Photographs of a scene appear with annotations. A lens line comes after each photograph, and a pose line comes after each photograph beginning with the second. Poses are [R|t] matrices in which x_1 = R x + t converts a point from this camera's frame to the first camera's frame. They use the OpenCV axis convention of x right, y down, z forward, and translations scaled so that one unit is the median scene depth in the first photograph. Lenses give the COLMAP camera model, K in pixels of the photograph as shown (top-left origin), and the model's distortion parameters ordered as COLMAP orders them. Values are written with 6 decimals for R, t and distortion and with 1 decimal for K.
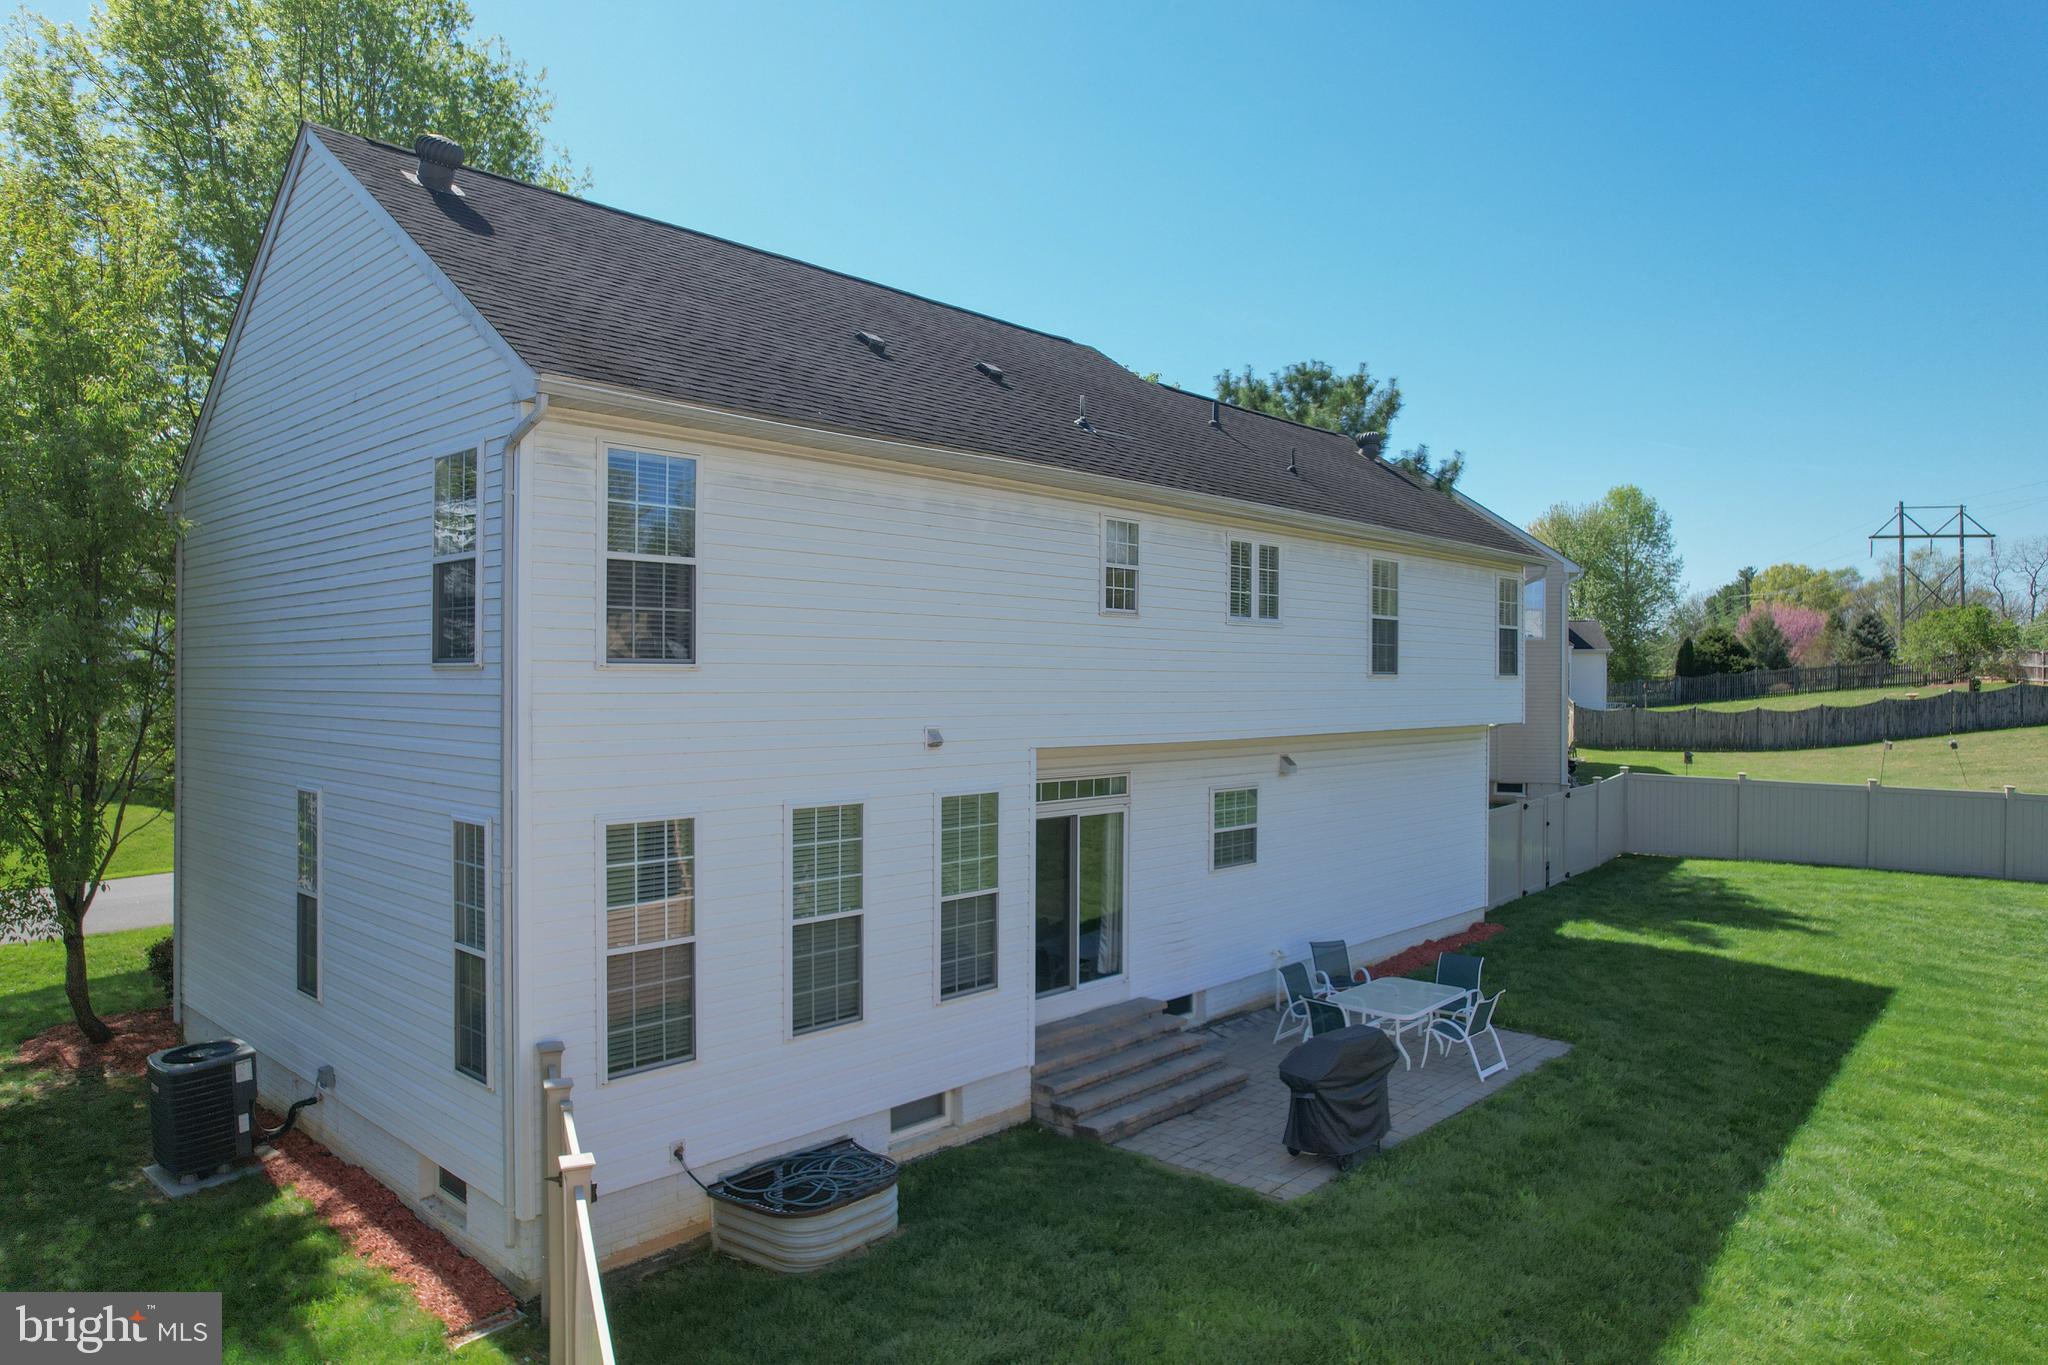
lens RADIAL K [[1296.6, 0, 1025.8], [0, 1296.6, 674.9], [0, 0, 1]] dist [-0.054112, 0.040492]
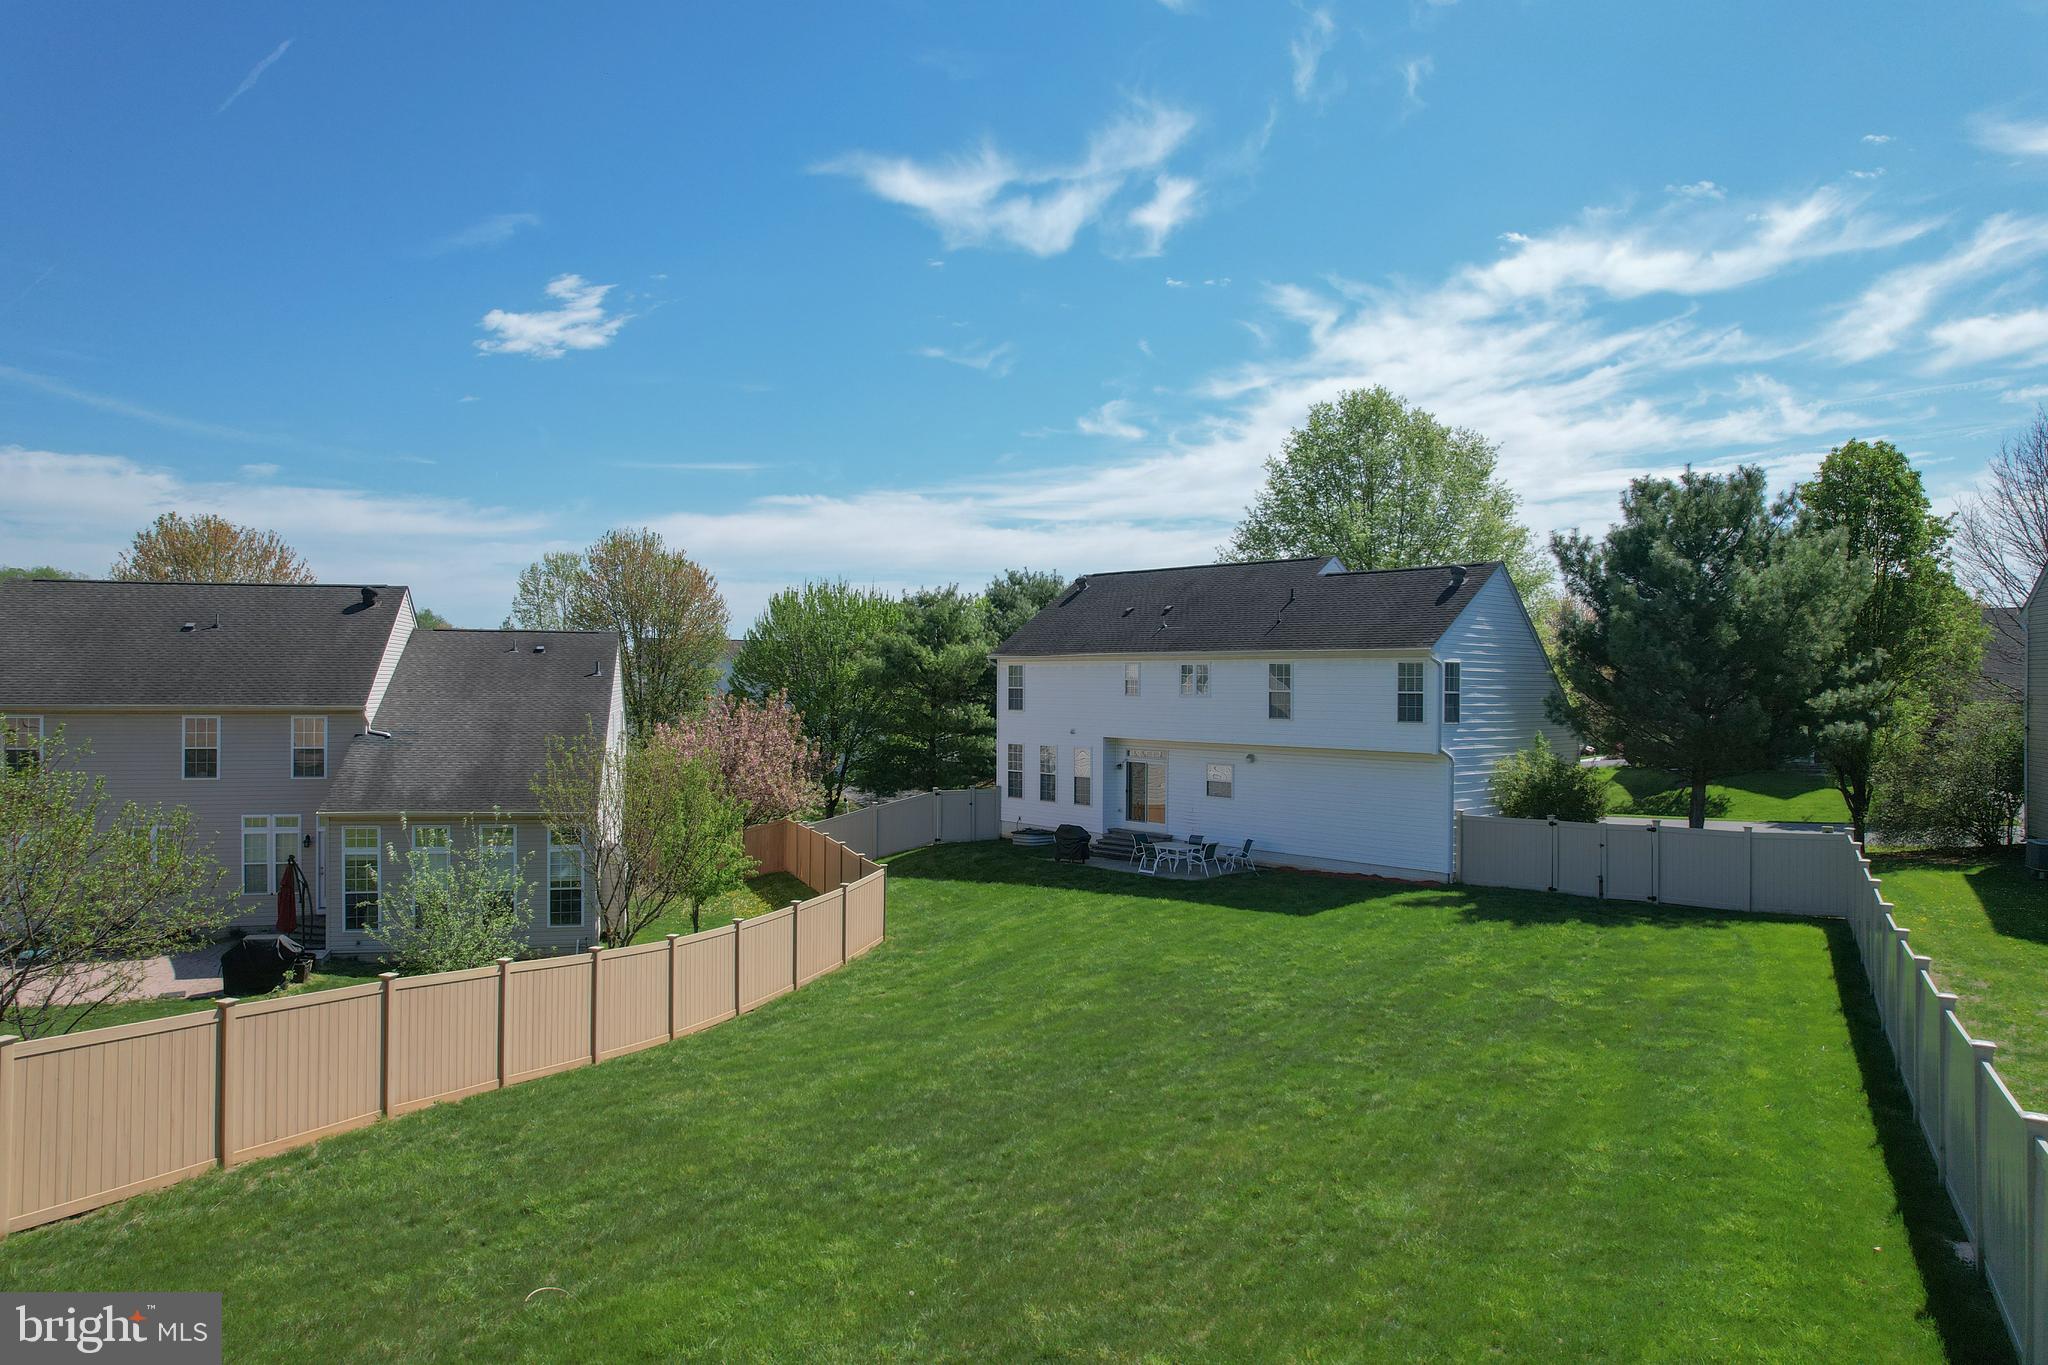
lens RADIAL K [[1340.7, 0, 1017.3], [0, 1340.7, 677.5], [0, 0, 1]] dist [-0.027521, 0.002212]
pose [[-0.089773, -0.009064, -0.995921, 2.825761], [-0.005374, 0.999948, -0.008616, -0.052804], [0.995948, 0.004578, -0.089817, 0.896281]]
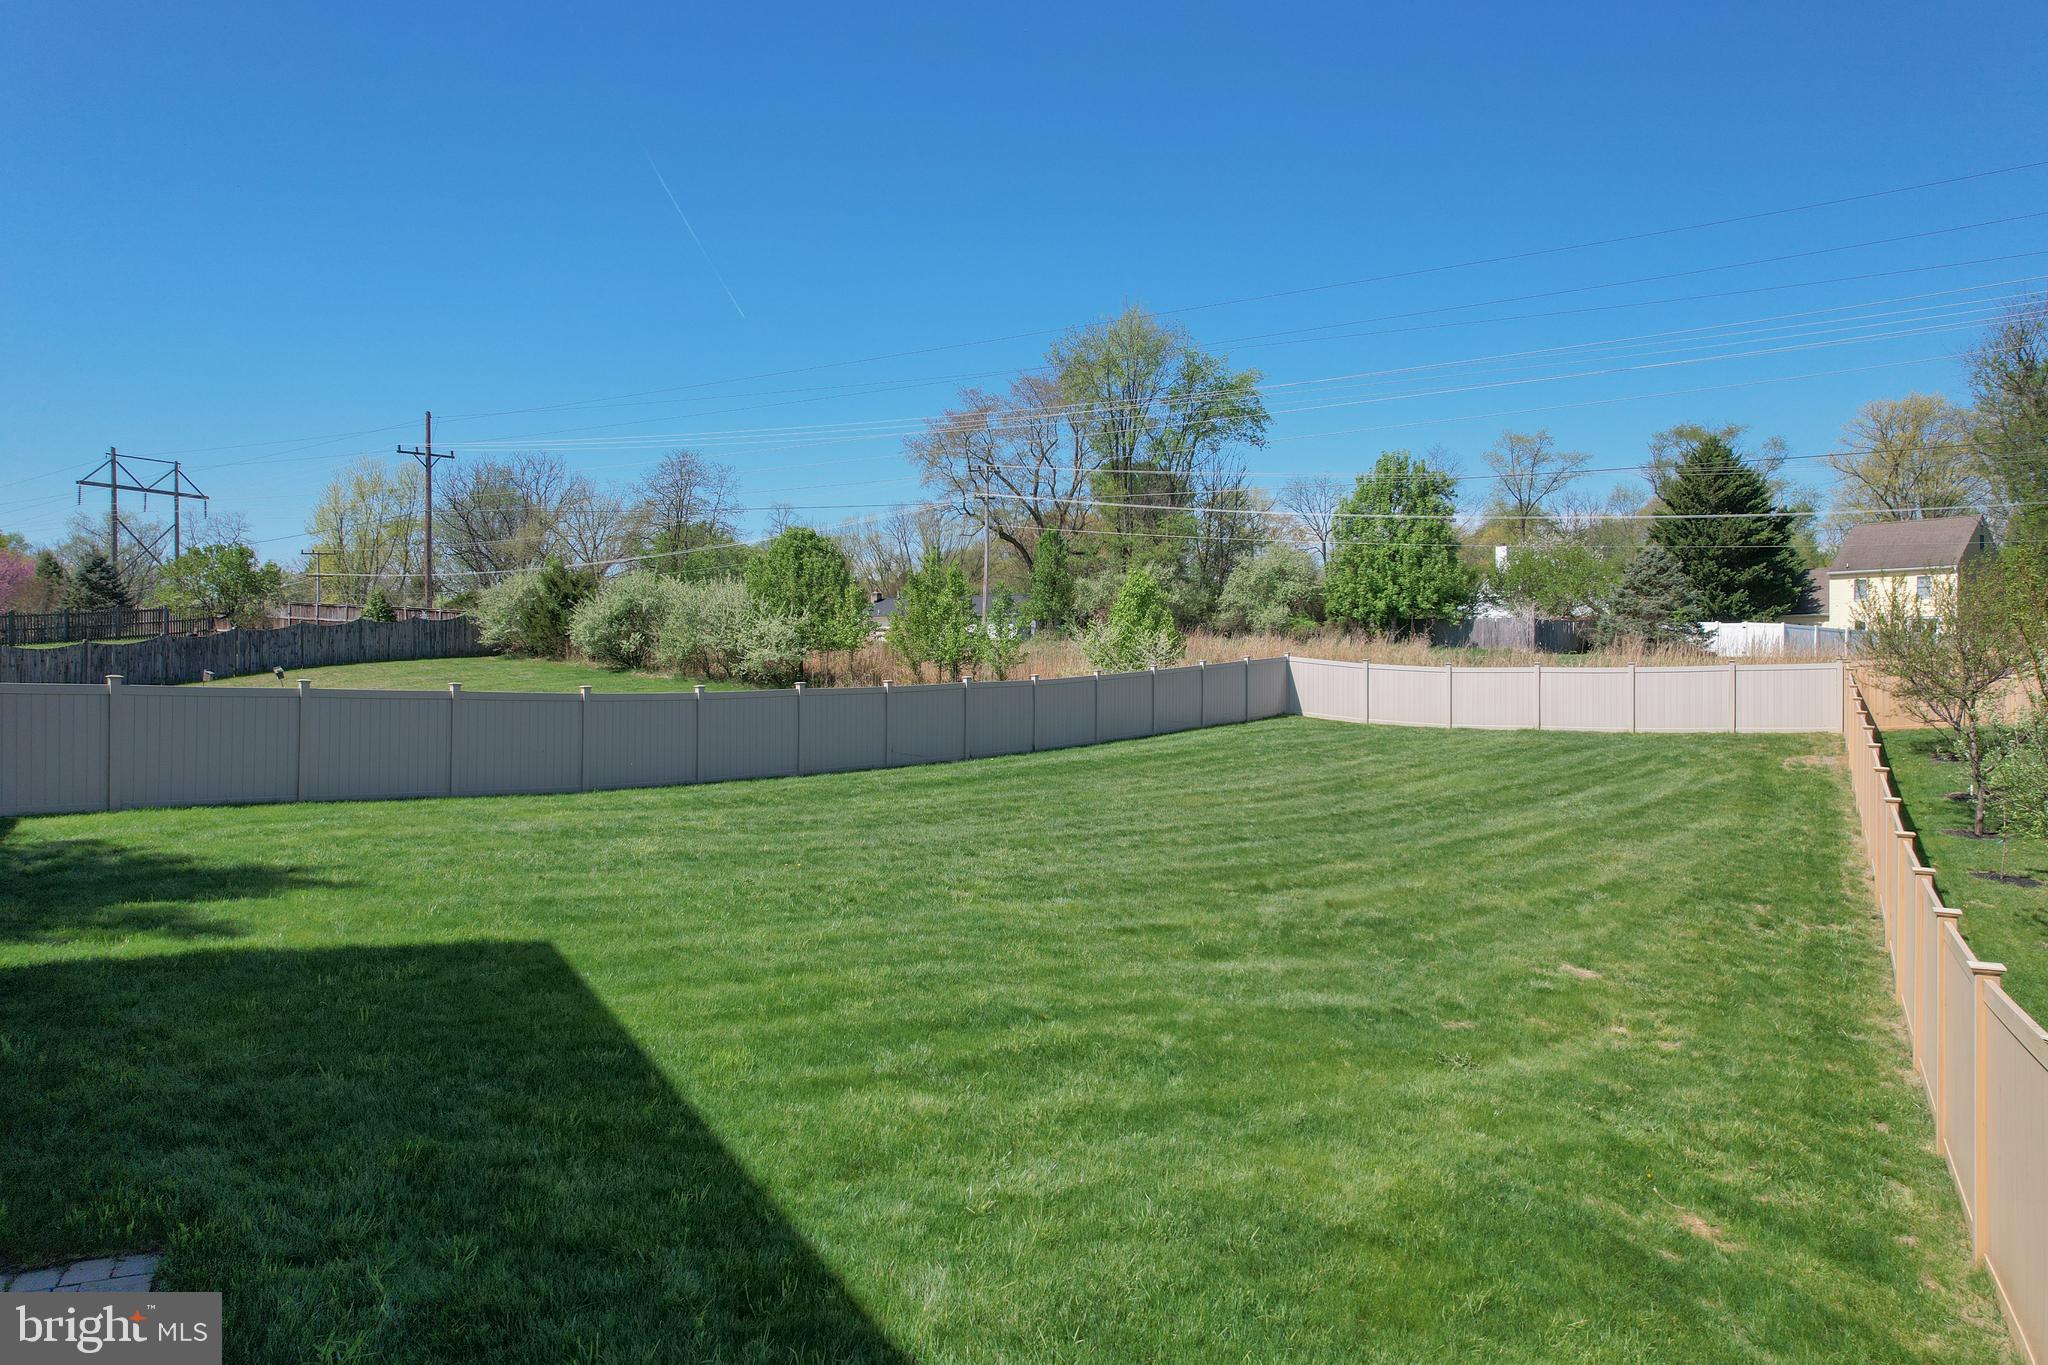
lens RADIAL K [[1296.6, 0, 1020.8], [0, 1296.6, 685.2], [0, 0, 1]] dist [-0.054112, 0.040492]
pose [[0.315100, -0.008215, 0.949023, 0.175197], [-0.008265, 0.999901, 0.011400, 0.127673], [-0.949022, -0.011436, 0.315001, 0.666398]]
